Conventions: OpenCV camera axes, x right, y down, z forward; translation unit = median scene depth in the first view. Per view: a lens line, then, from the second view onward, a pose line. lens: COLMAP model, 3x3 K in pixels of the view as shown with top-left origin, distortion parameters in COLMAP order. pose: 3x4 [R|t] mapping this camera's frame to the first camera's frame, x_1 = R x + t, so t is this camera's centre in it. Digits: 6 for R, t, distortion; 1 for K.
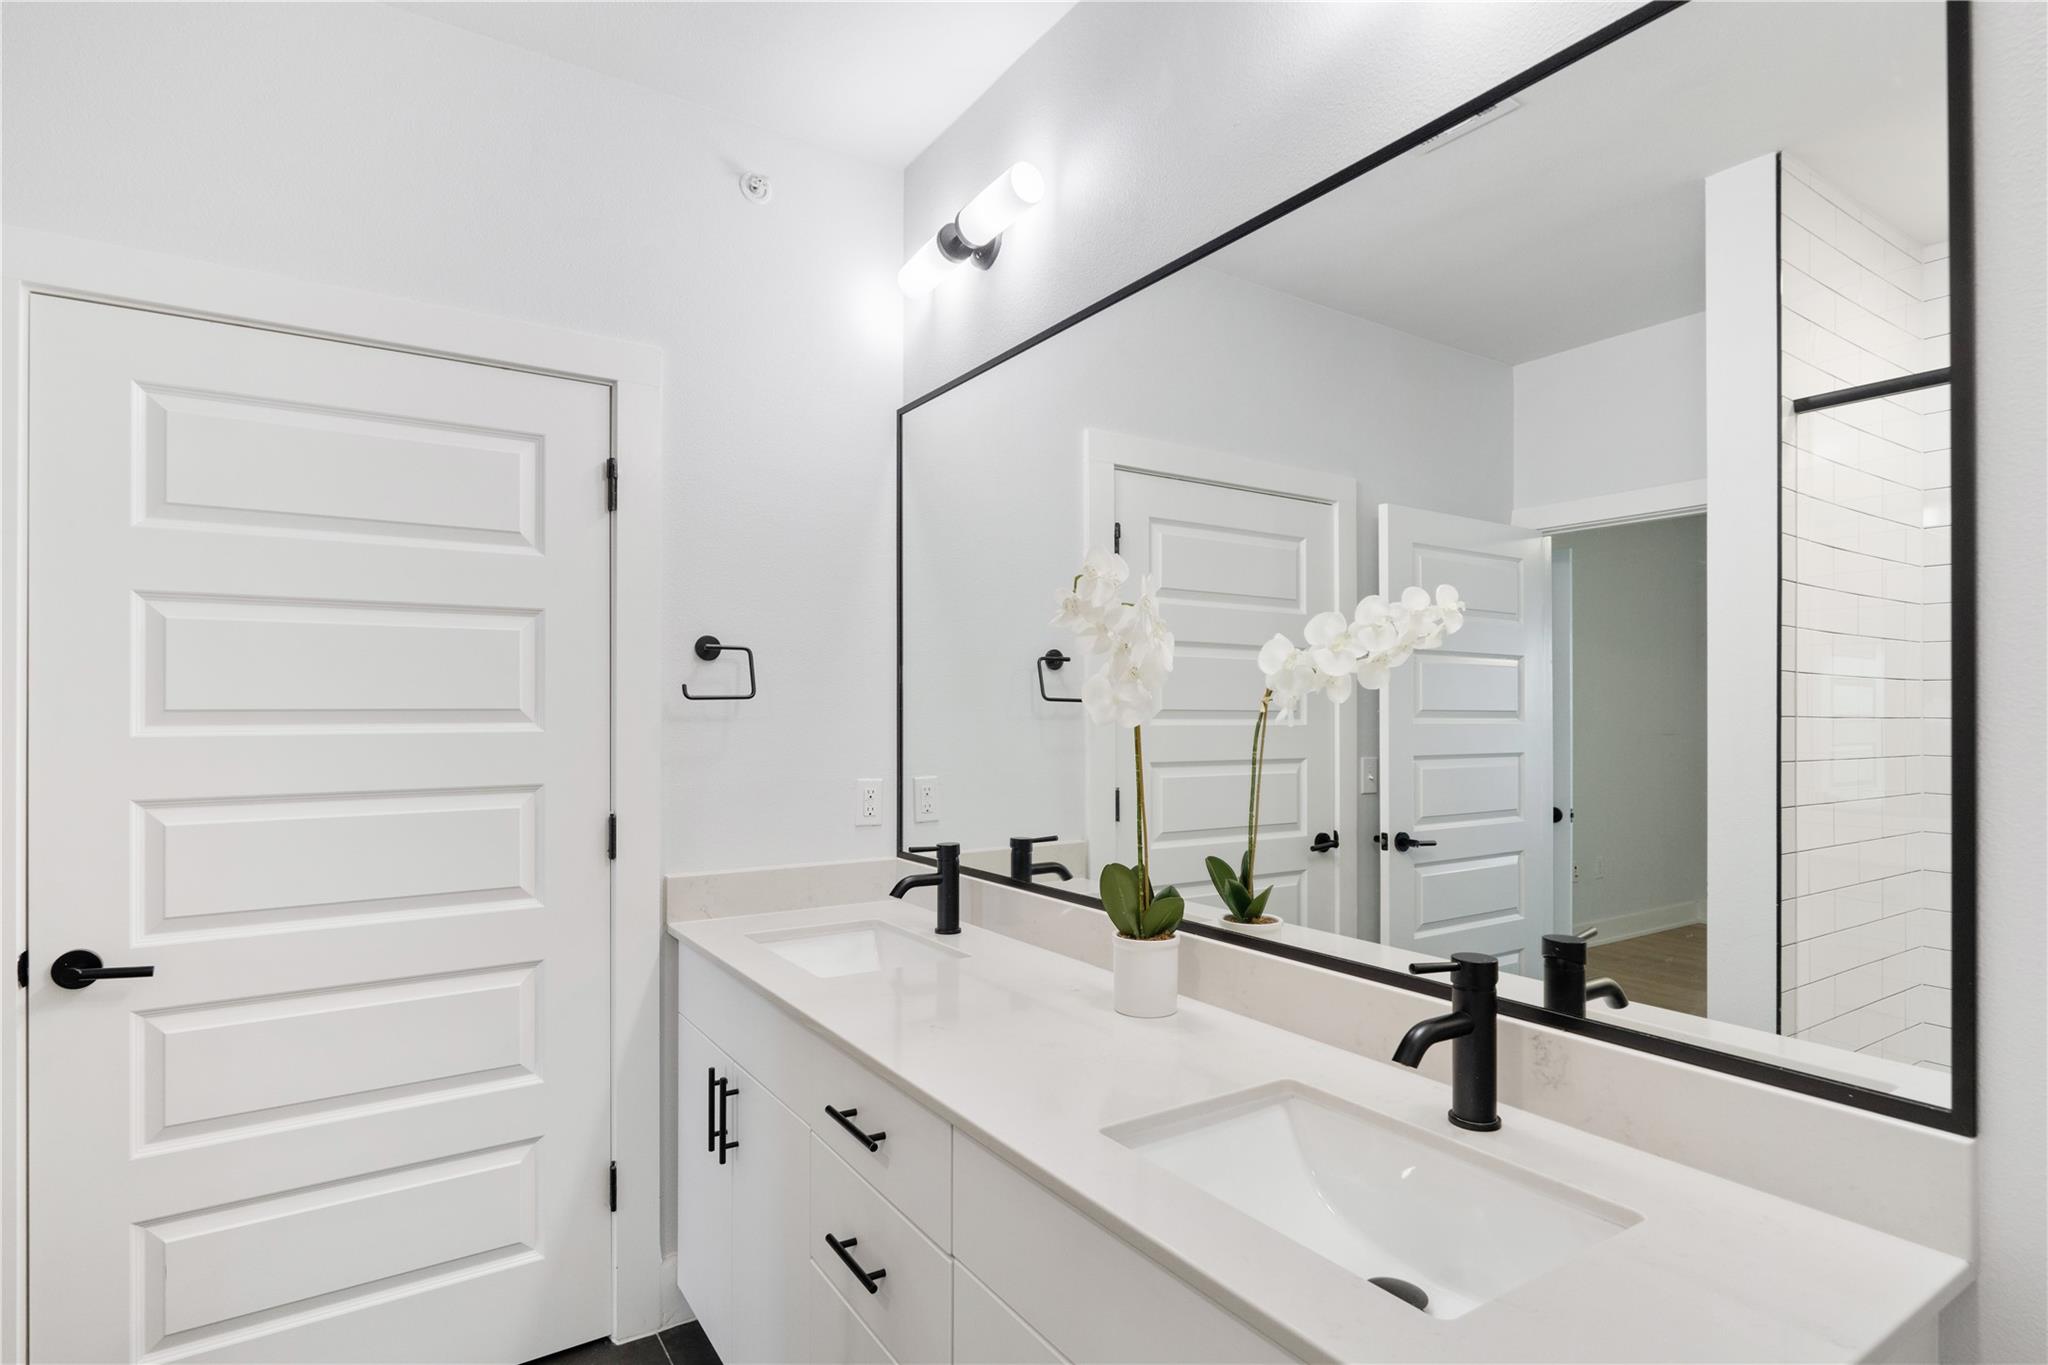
lens RADIAL K [[1038.5, 0, 1024.0], [0, 1038.5, 682.5], [0, 0, 1]] dist [-0.013403, -0.000097]
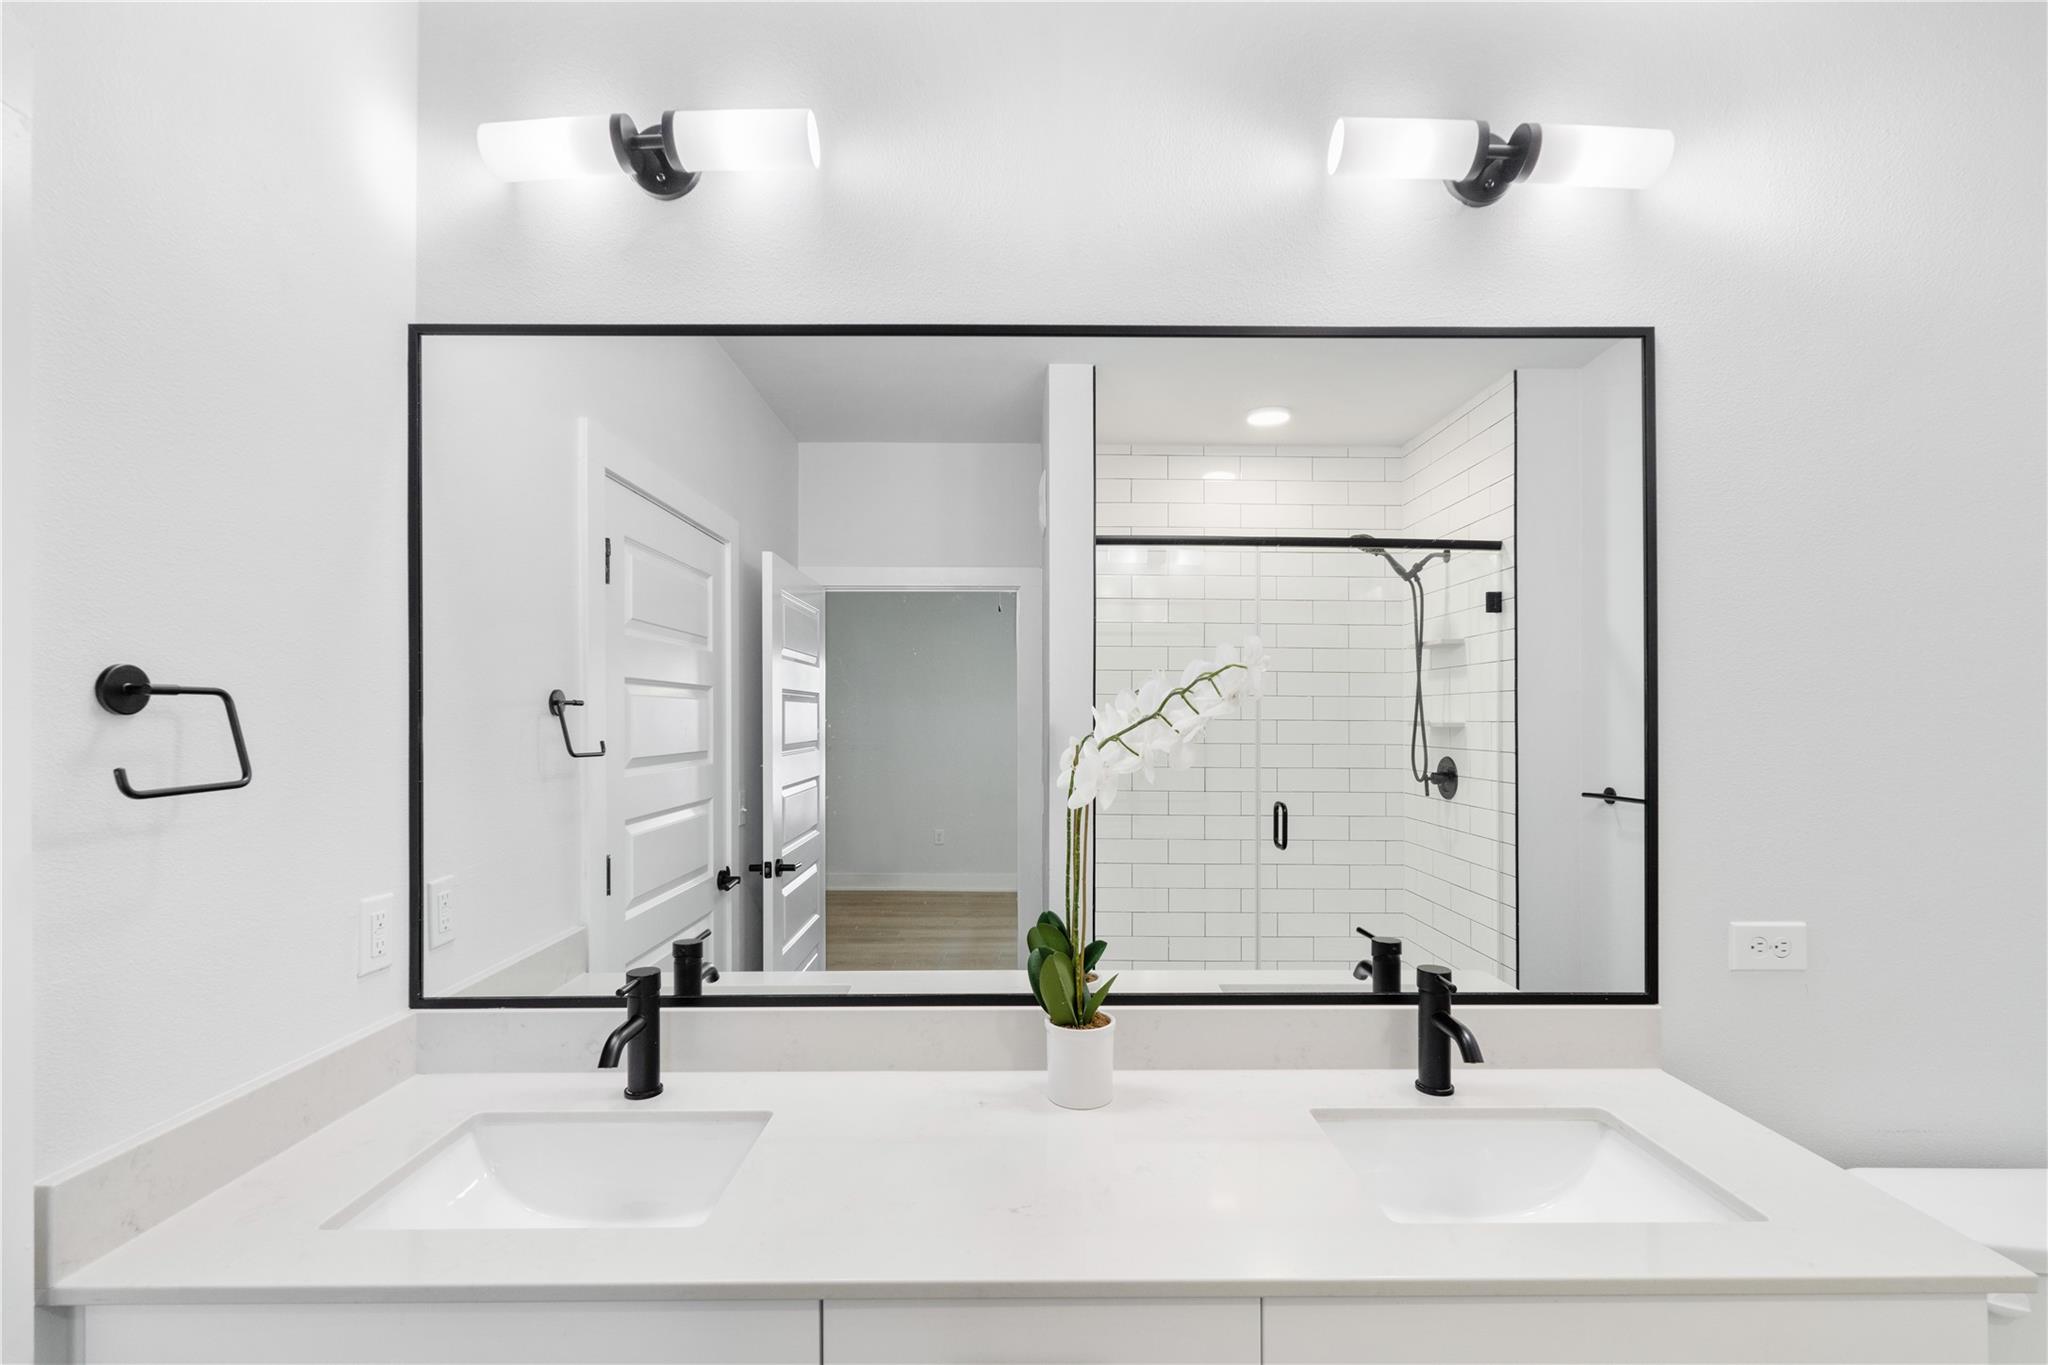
lens RADIAL K [[911.7, 0, 1026.3], [0, 911.7, 694.0], [0, 0, 1]] dist [0.001448, -0.000638]
pose [[0.546520, 0.018408, 0.837243, -0.465815], [-0.020515, 0.999753, -0.008590, -0.038773], [-0.837194, -0.012481, 0.546763, 0.427742]]
